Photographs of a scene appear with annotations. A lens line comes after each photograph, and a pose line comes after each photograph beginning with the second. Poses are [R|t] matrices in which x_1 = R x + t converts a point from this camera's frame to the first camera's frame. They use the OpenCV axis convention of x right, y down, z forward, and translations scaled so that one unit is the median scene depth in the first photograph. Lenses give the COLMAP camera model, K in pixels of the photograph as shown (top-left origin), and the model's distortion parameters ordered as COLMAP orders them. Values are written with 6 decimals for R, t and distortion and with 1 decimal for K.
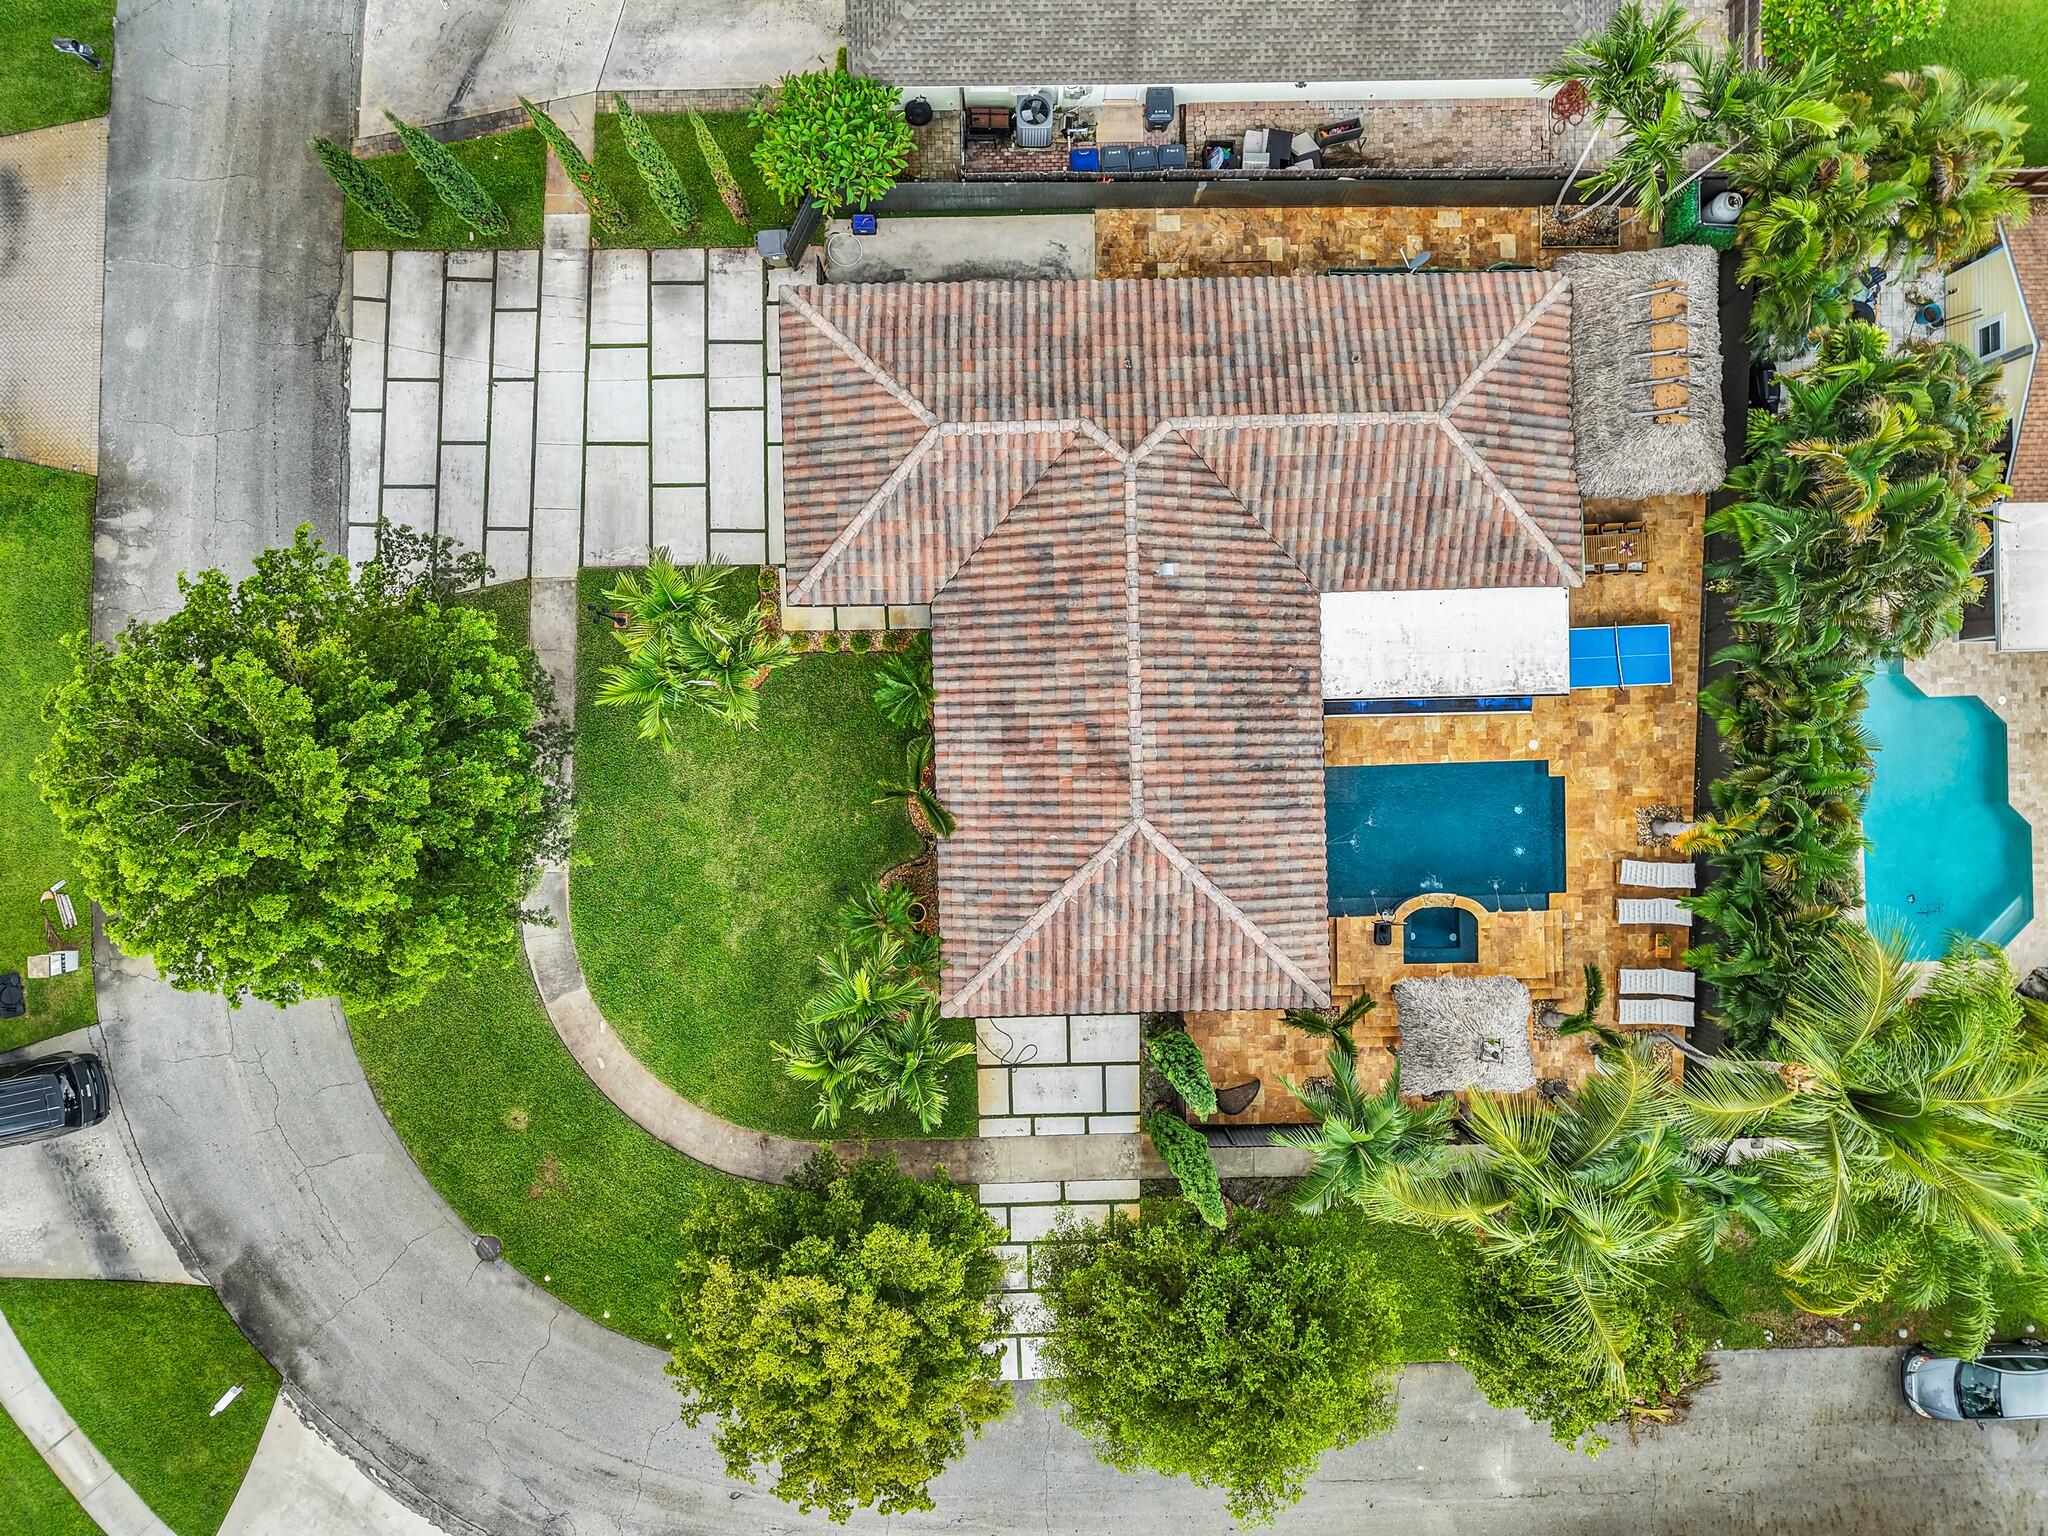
lens RADIAL K [[1379.6, 0, 1033.1], [0, 1379.6, 770.7], [0, 0, 1]] dist [0.030015, -0.034025]
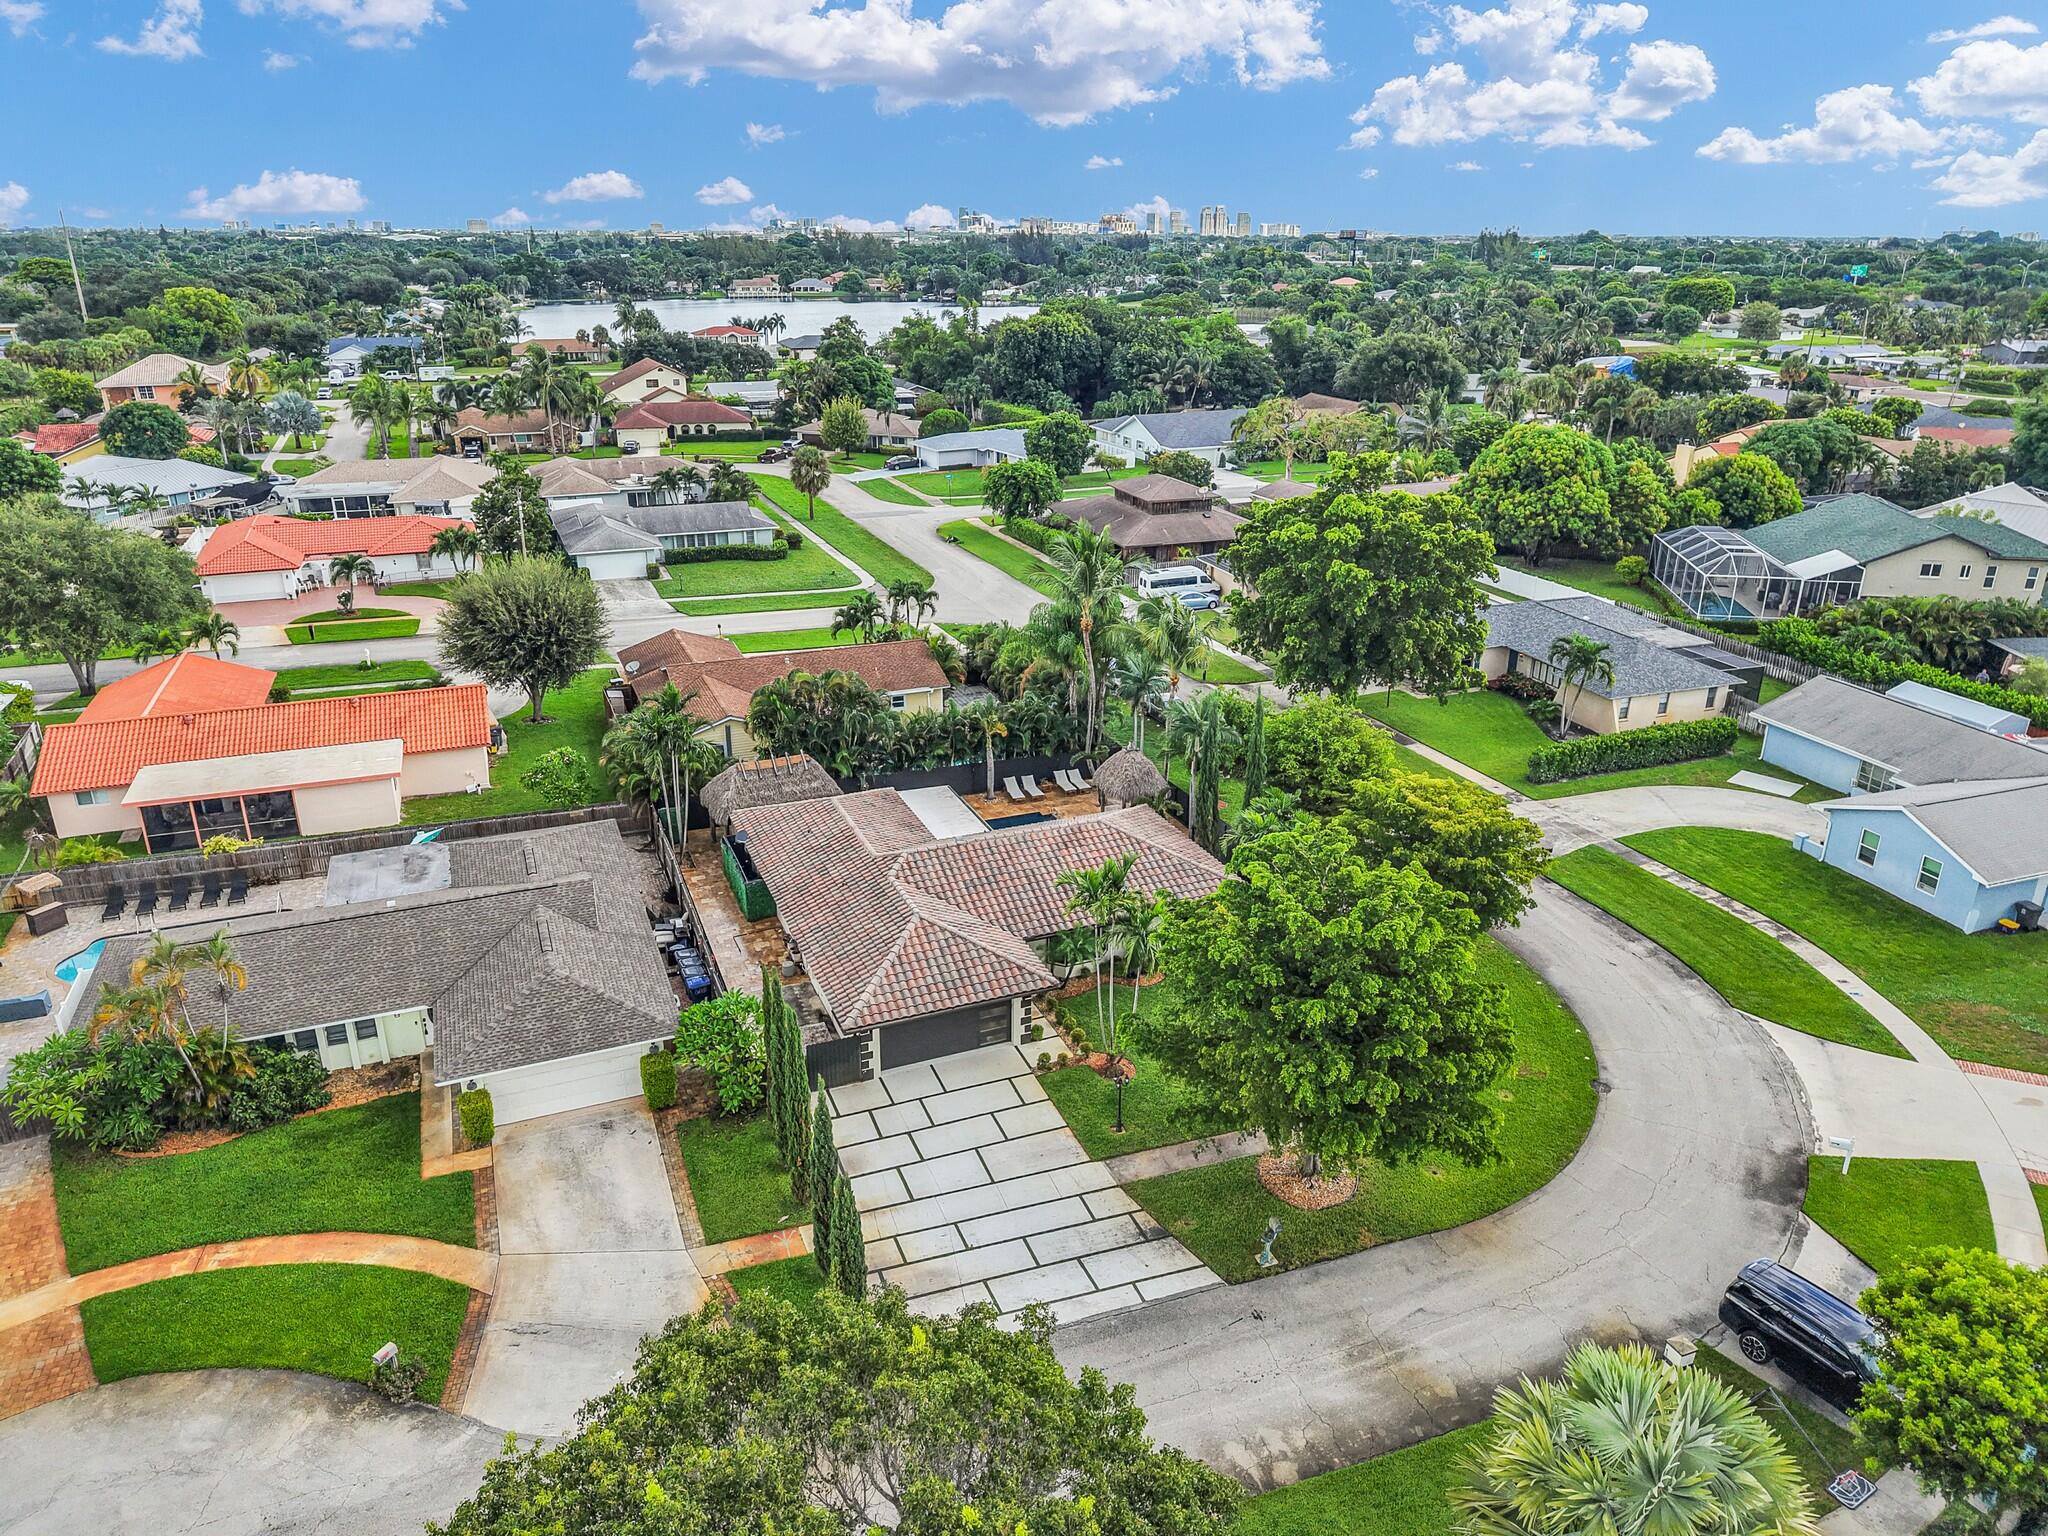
lens RADIAL K [[1379.6, 0, 1030.5], [0, 1379.6, 762.4], [0, 0, 1]] dist [0.030015, -0.034025]
pose [[-0.365450, -0.349632, 0.862673, -1.301660], [0.930820, -0.132825, 0.340486, -0.595830], [-0.004461, 0.927424, 0.373985, 0.252076]]
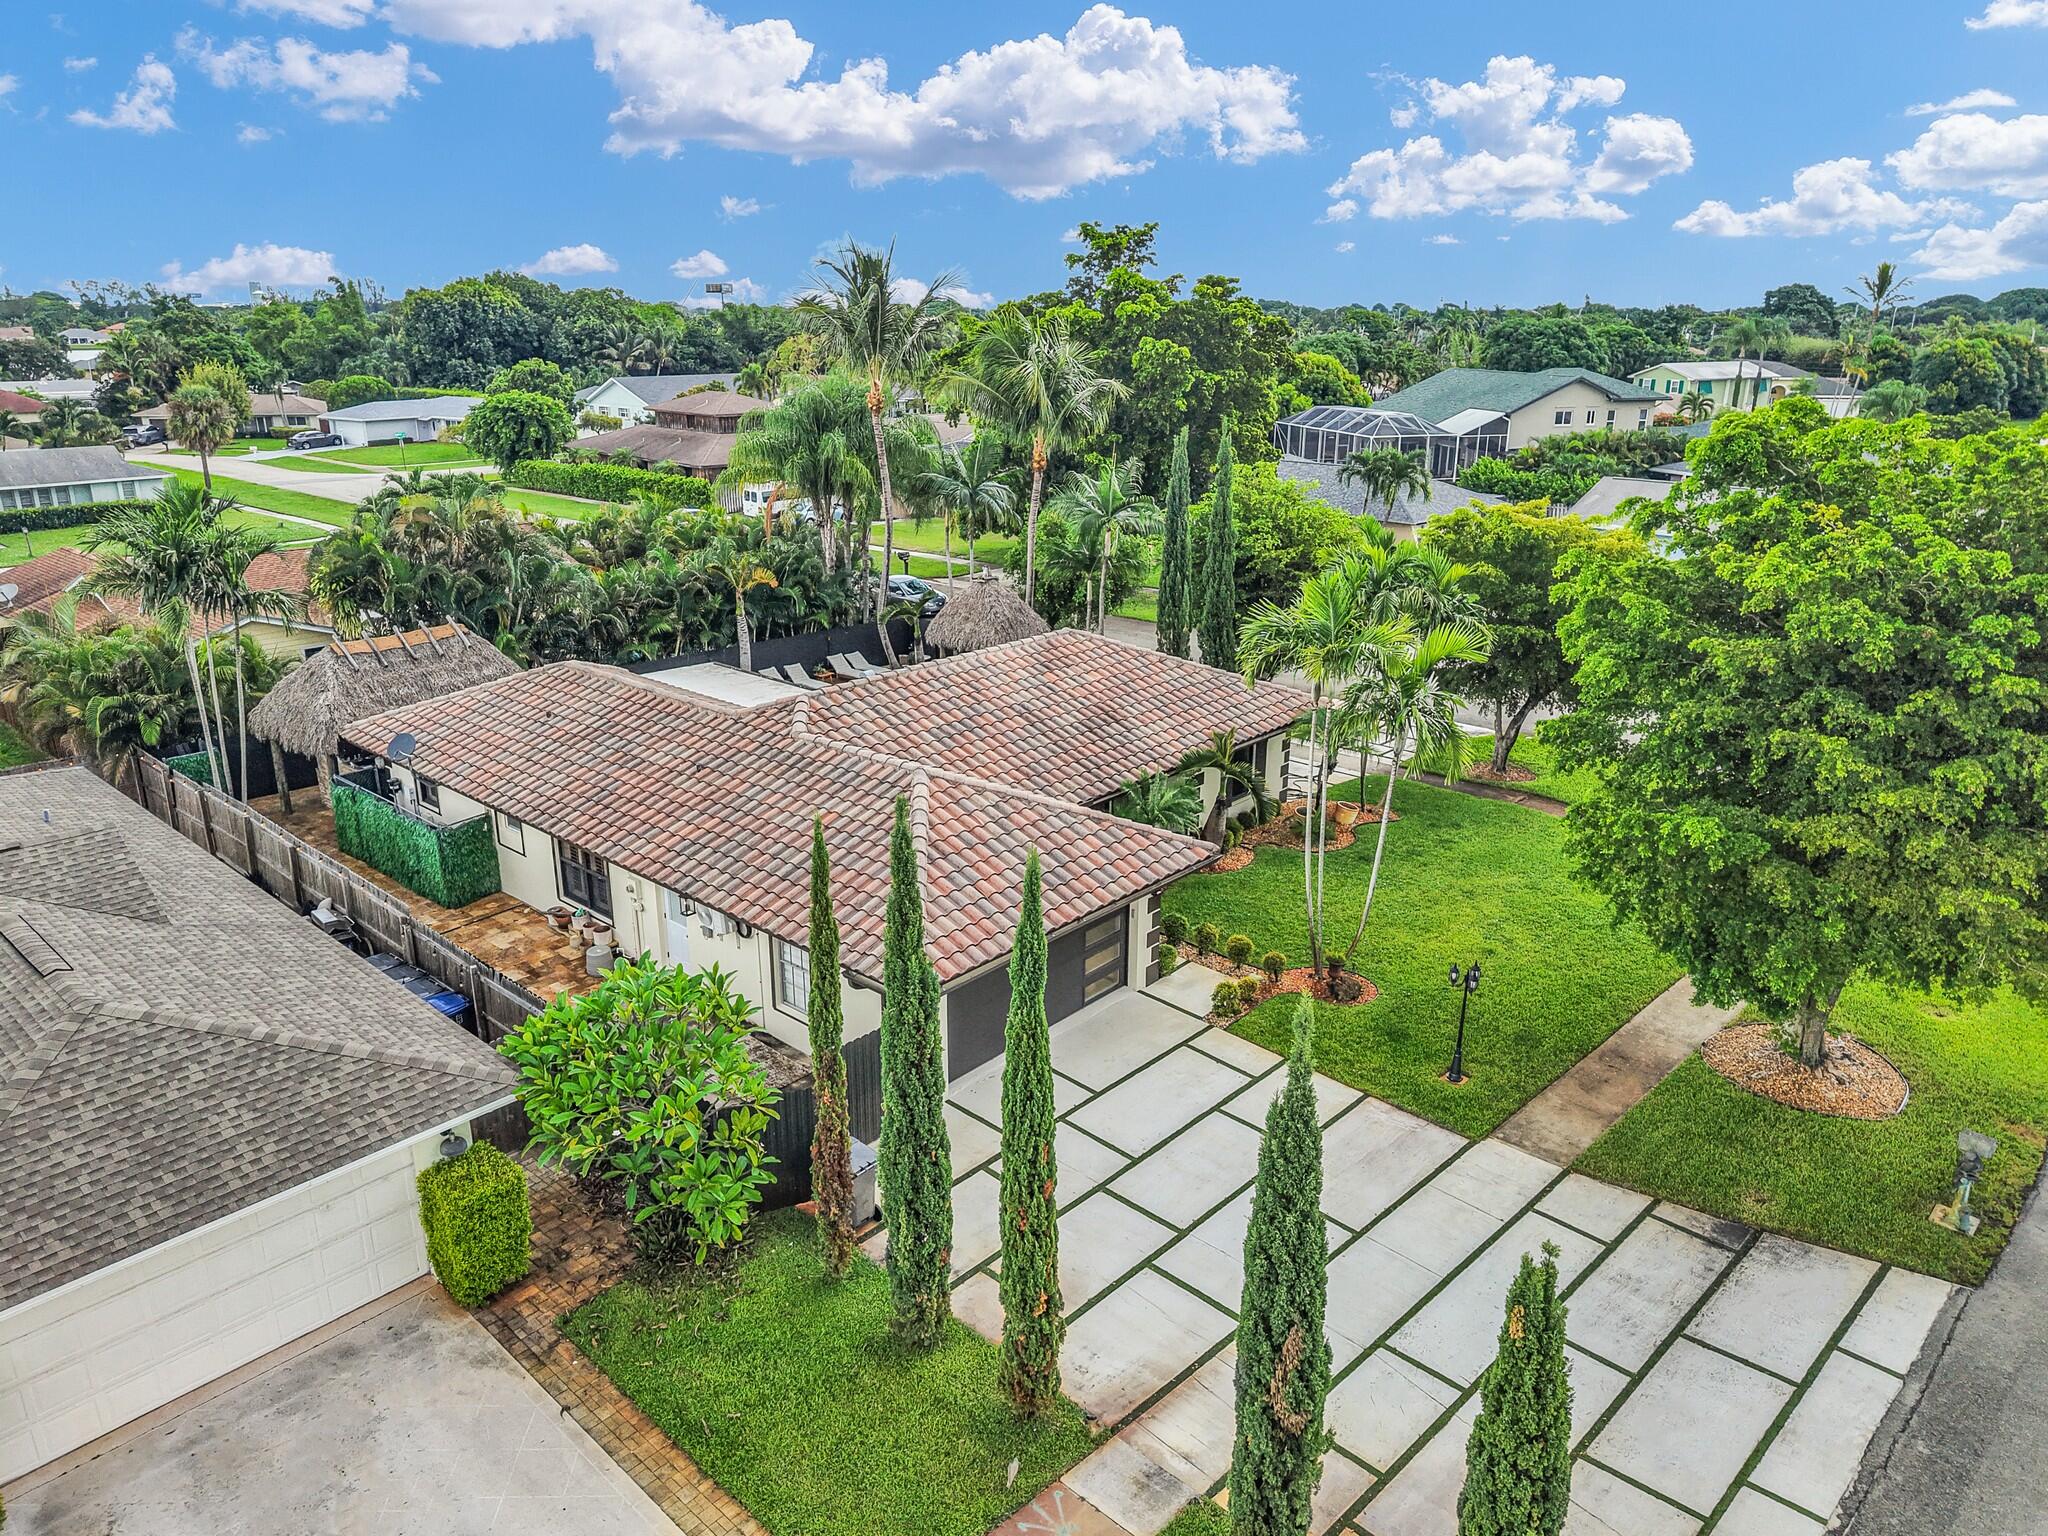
lens RADIAL K [[1379.6, 0, 1027.8], [0, 1379.6, 761.3], [0, 0, 1]] dist [0.030015, -0.034025]
pose [[-0.728625, -0.226487, 0.646381, -0.569410], [0.684844, -0.227559, 0.692247, -0.691444], [-0.009695, 0.947059, 0.320914, 0.707364]]
